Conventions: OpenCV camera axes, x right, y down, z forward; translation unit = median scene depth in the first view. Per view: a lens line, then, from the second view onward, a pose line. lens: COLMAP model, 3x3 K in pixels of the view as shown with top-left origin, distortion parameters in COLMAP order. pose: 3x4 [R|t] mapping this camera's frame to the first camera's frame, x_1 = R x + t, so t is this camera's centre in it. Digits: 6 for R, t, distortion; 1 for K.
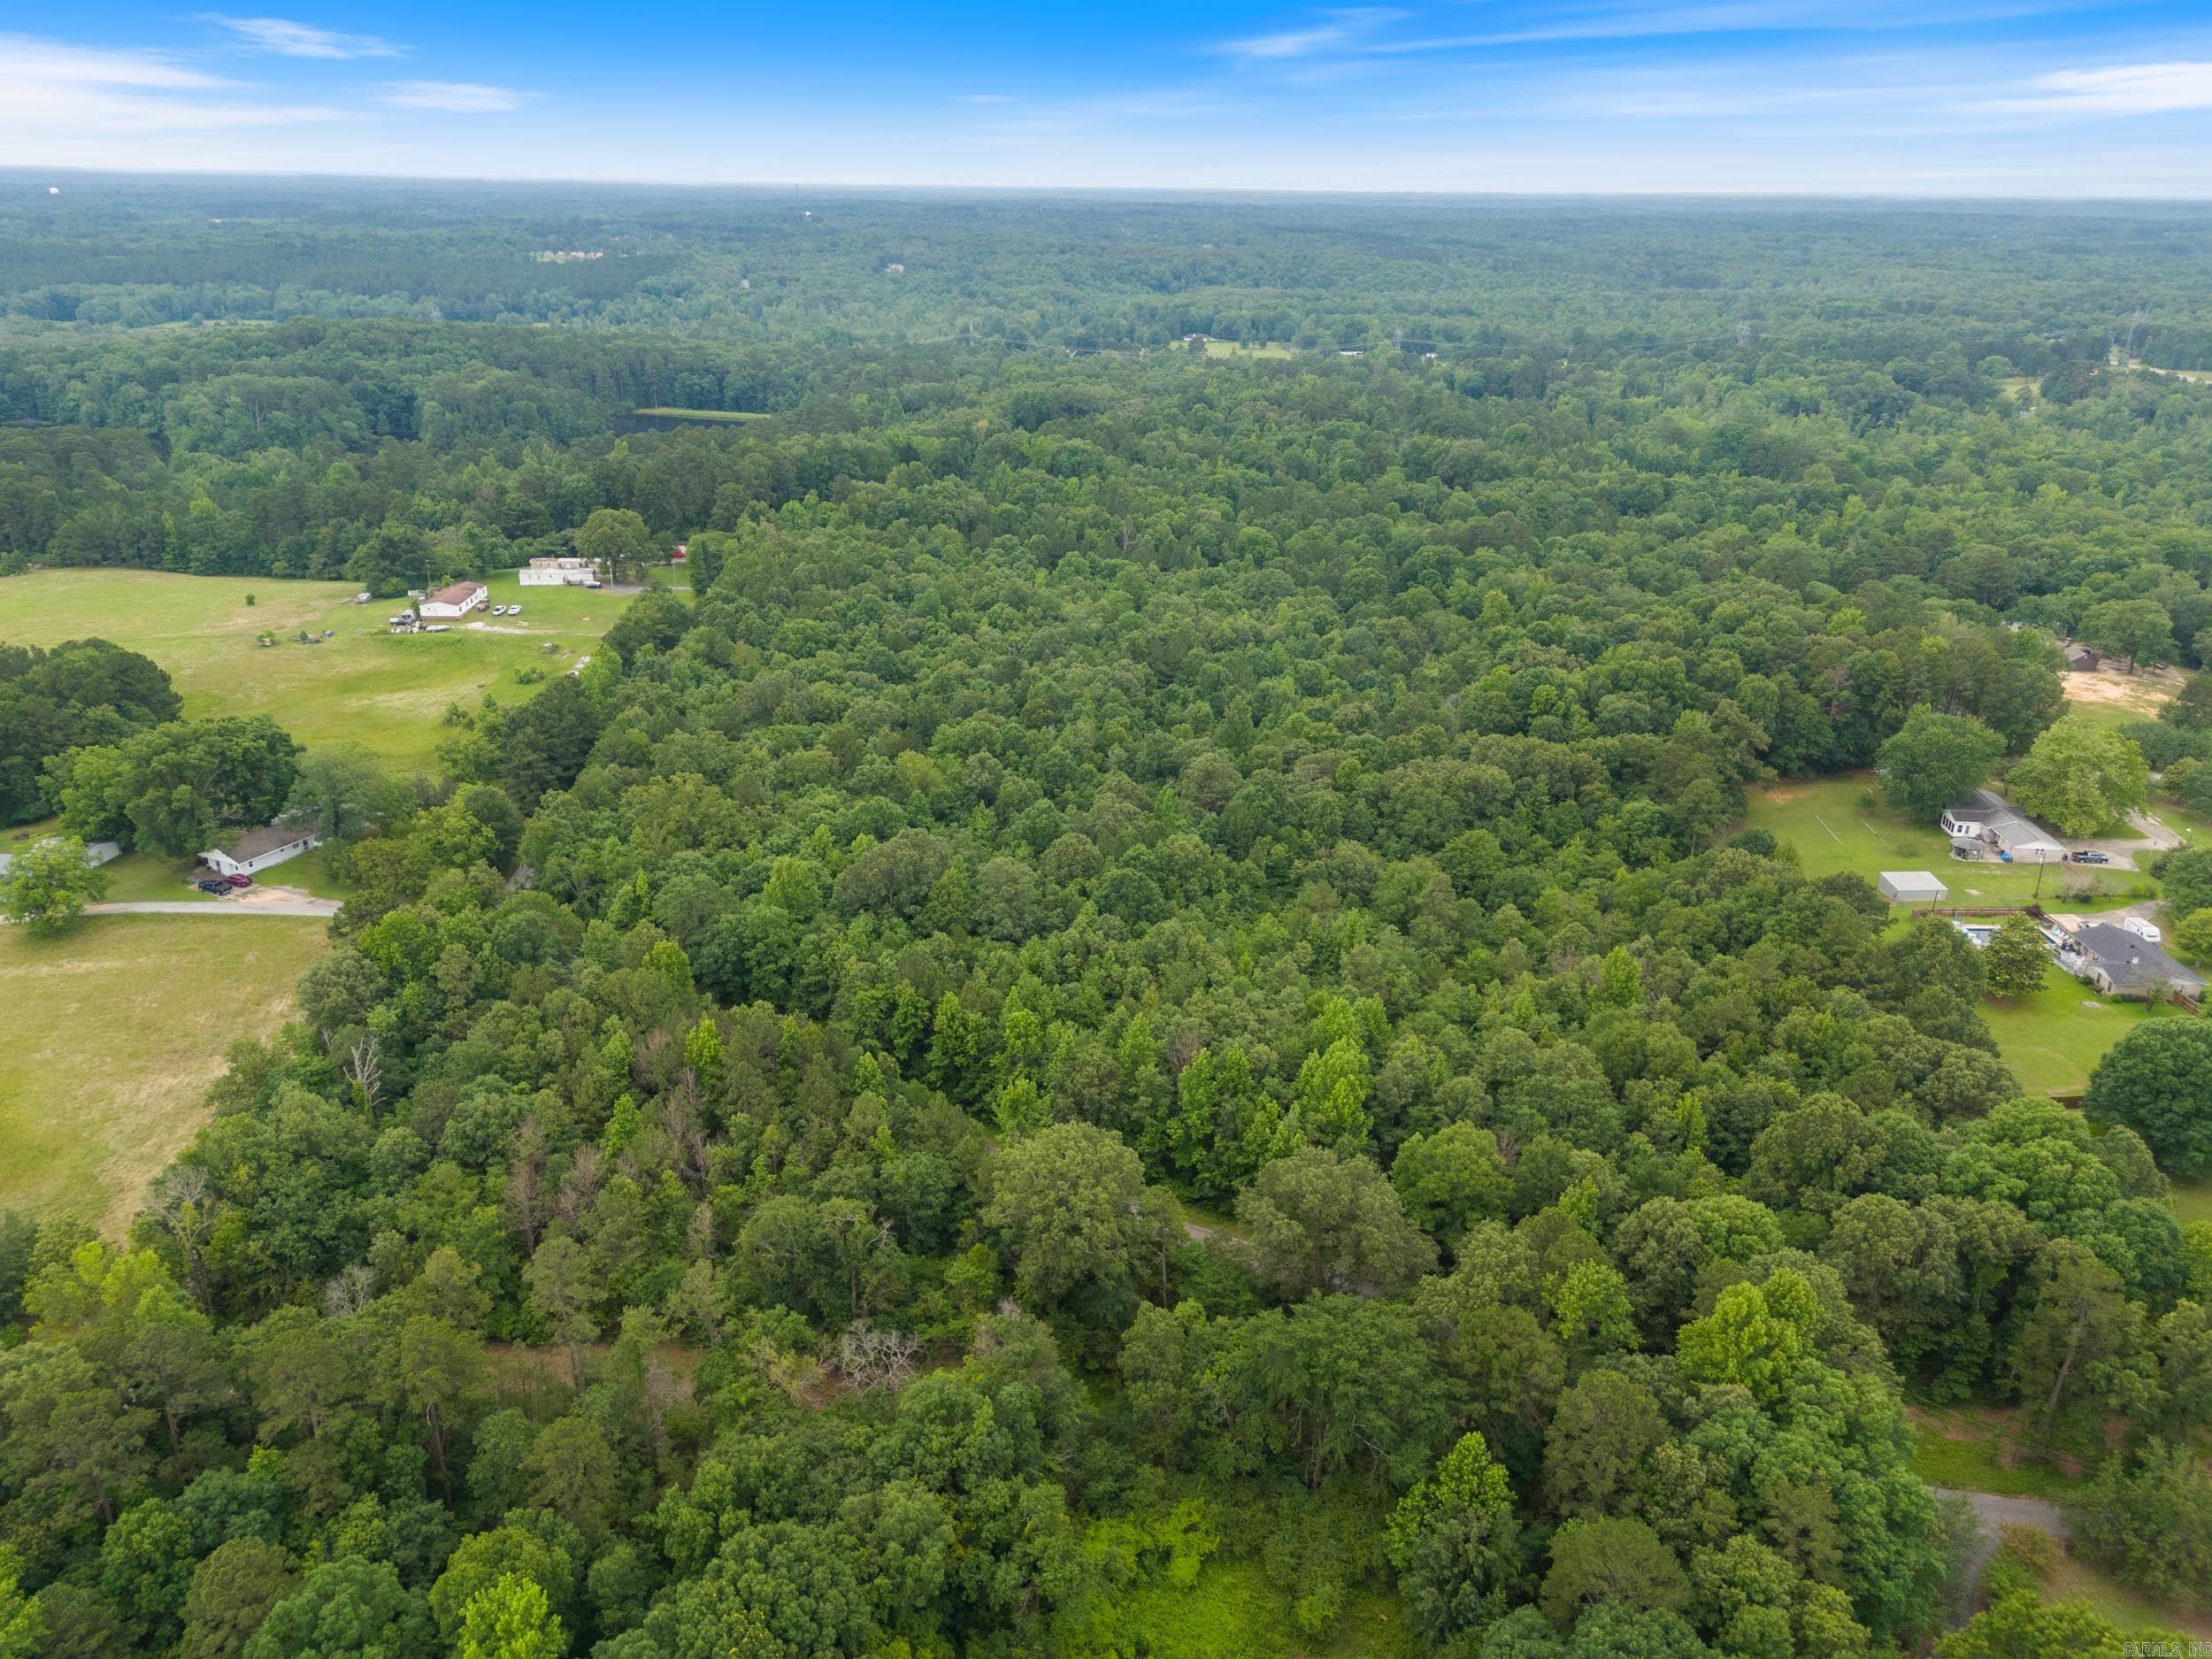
lens RADIAL K [[1615.7, 0, 1091.6], [0, 1615.7, 847.4], [0, 0, 1]] dist [0.070737, -0.058980]
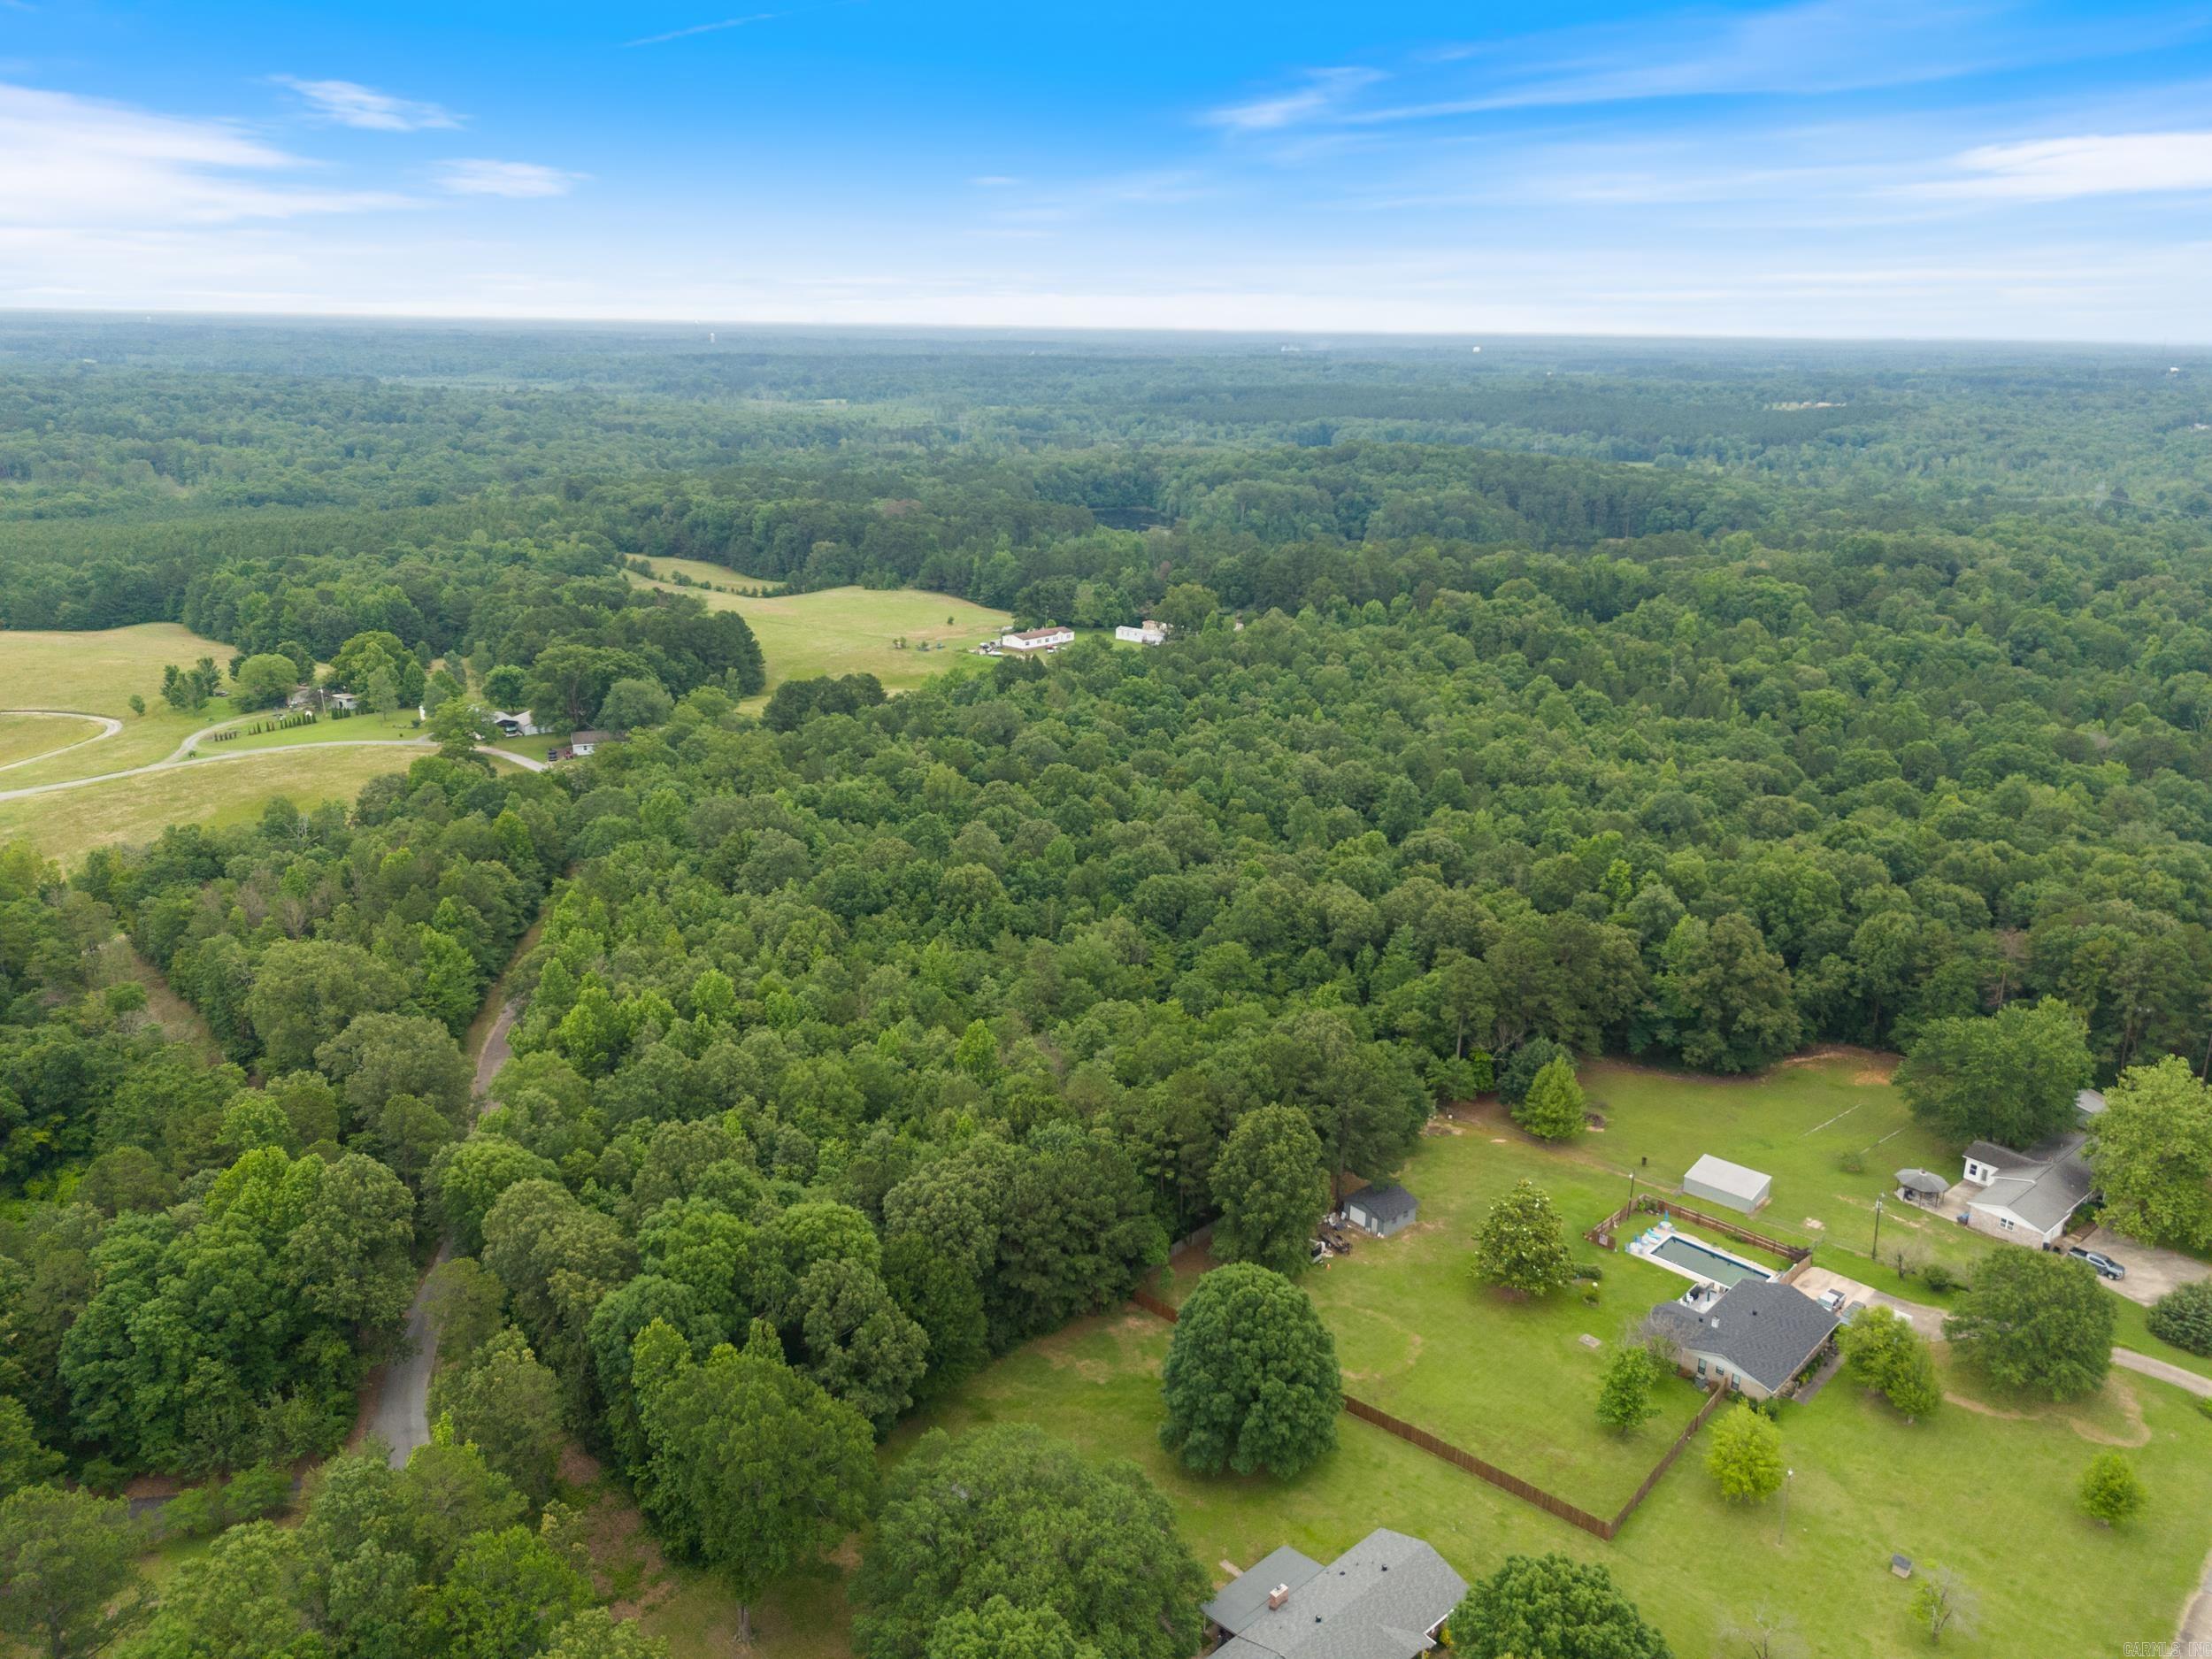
lens RADIAL K [[1615.7, 0, 1092.6], [0, 1615.7, 845.2], [0, 0, 1]] dist [0.070737, -0.058980]
pose [[0.702048, 0.216990, -0.678266, 0.467546], [-0.275861, 0.960948, 0.021892, -0.036938], [0.656529, 0.171738, 0.734491, 0.150278]]
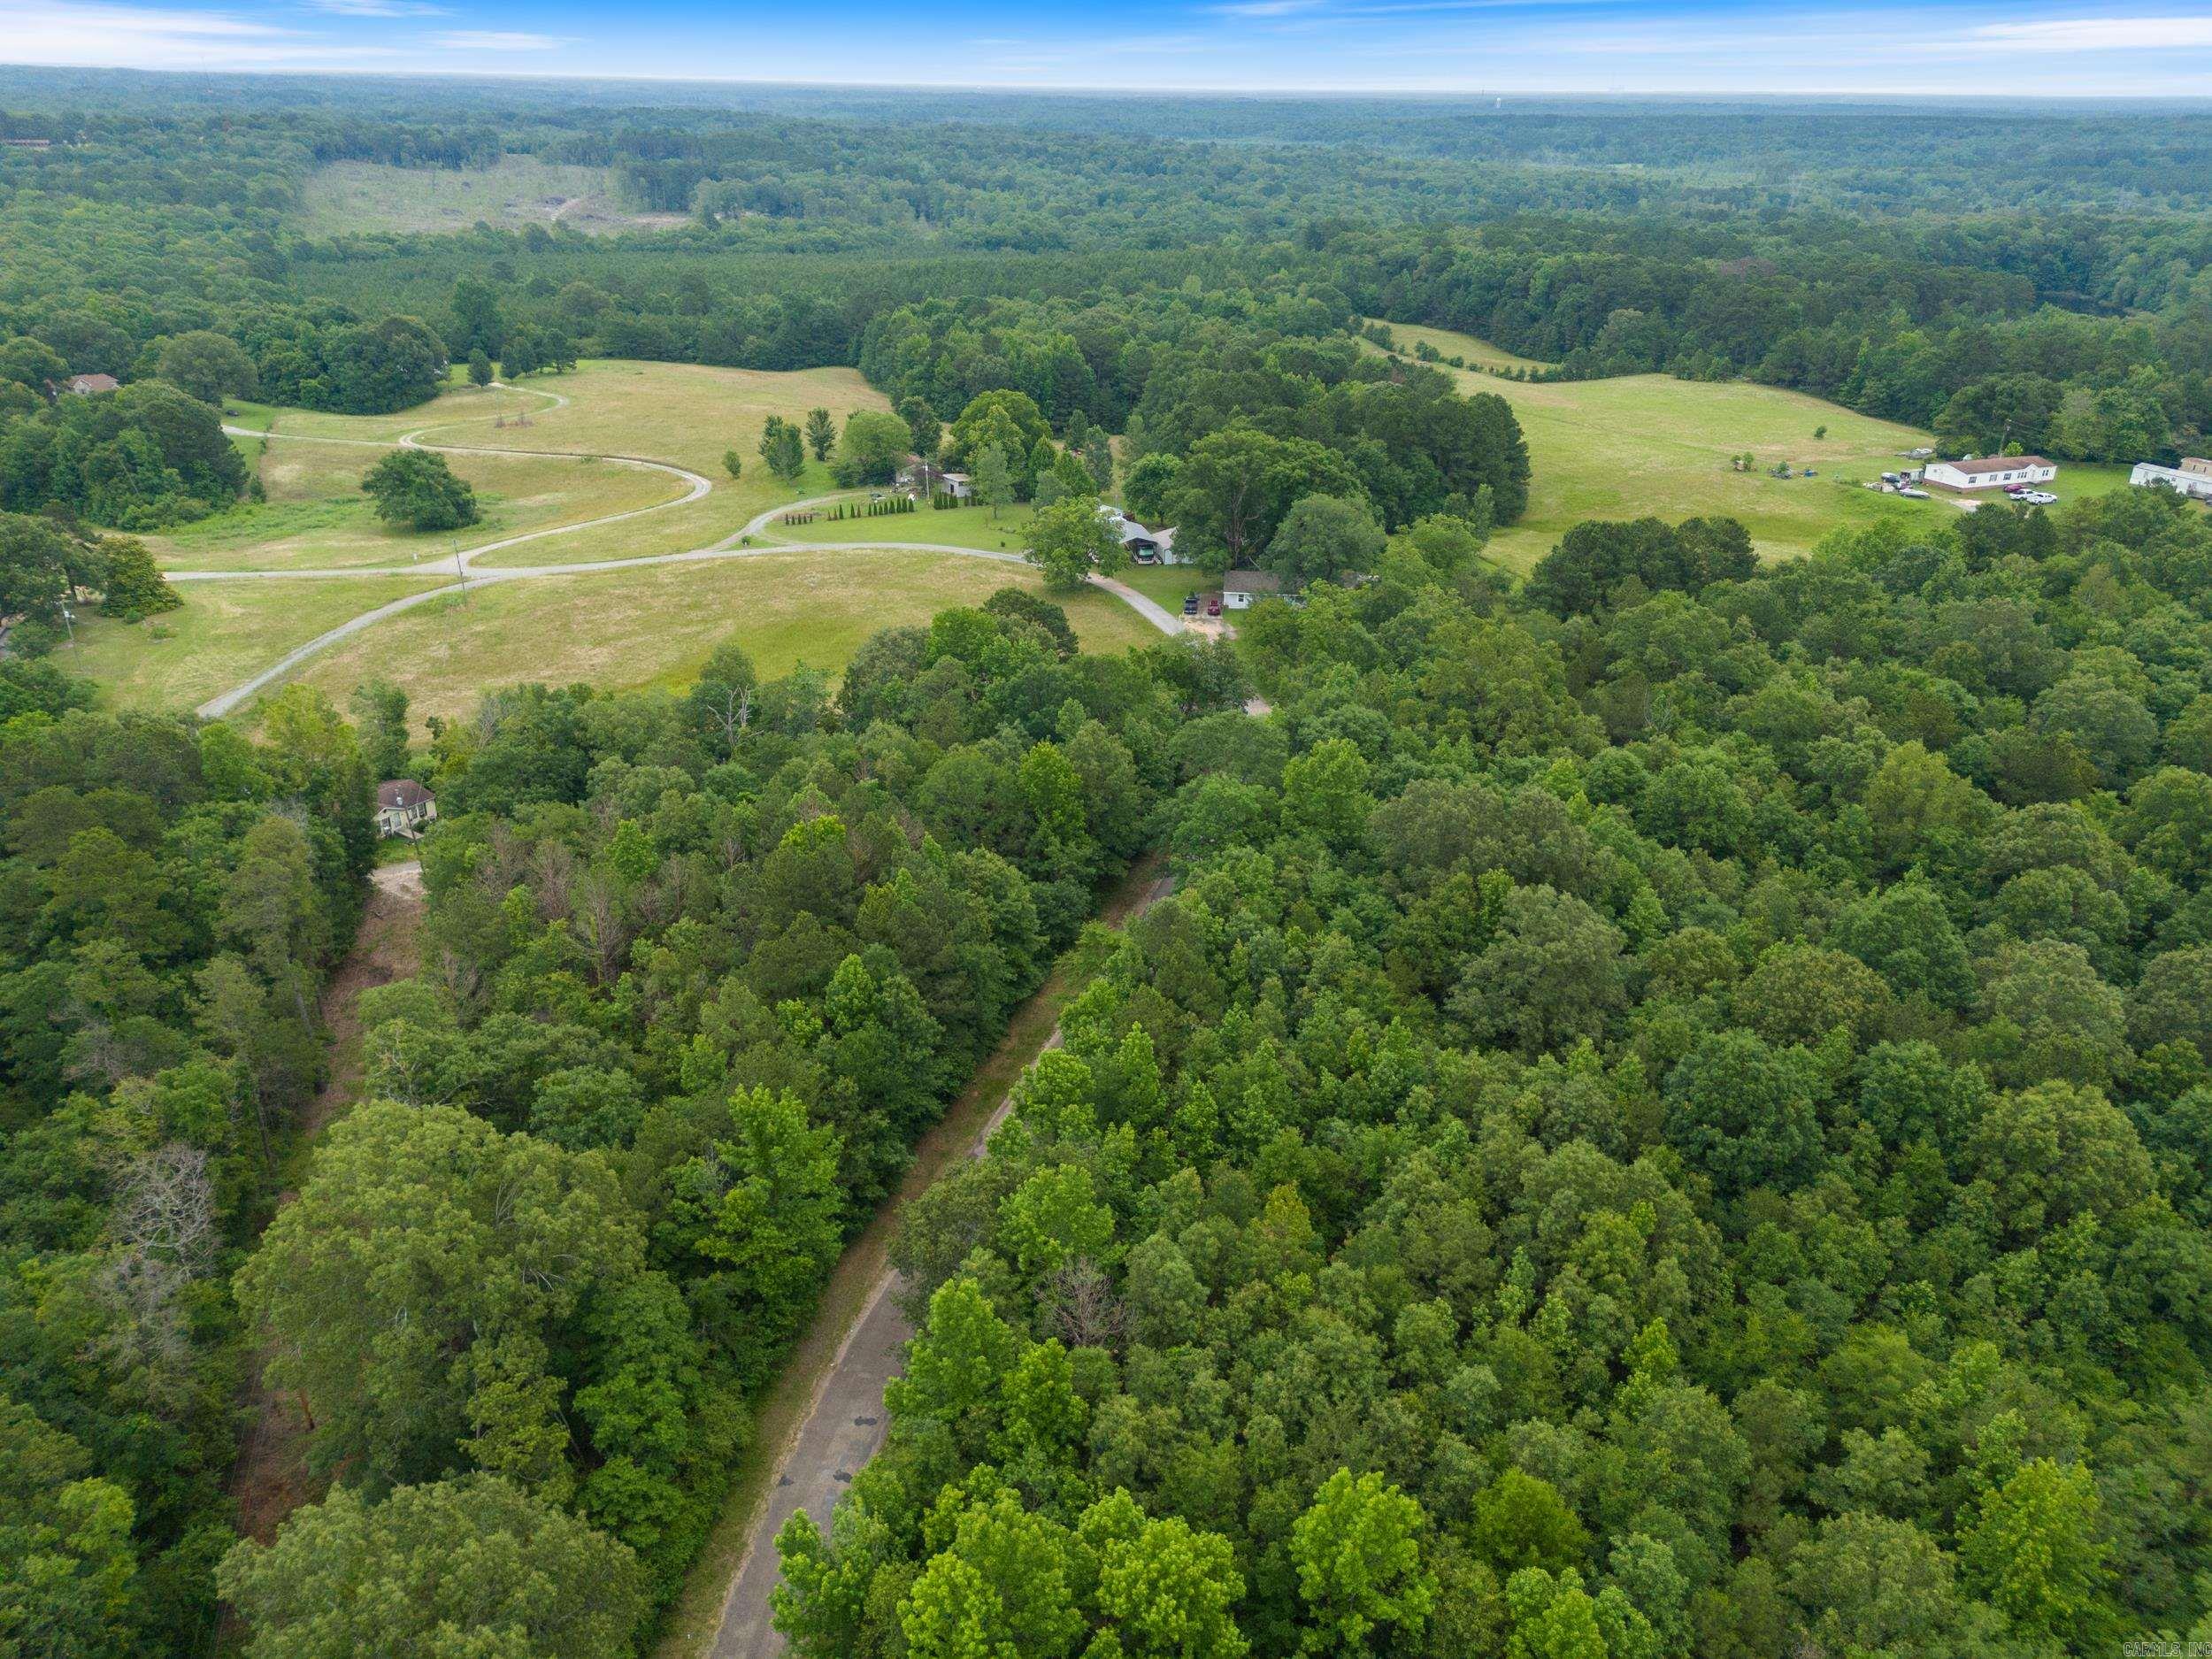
lens RADIAL K [[1615.7, 0, 1106.1], [0, 1615.7, 823.6], [0, 0, 1]] dist [0.070737, -0.058980]
pose [[0.337684, 0.384215, -0.859272, 0.171269], [-0.368150, 0.894085, 0.255103, -0.047427], [0.866277, 0.230197, 0.443366, 0.331063]]
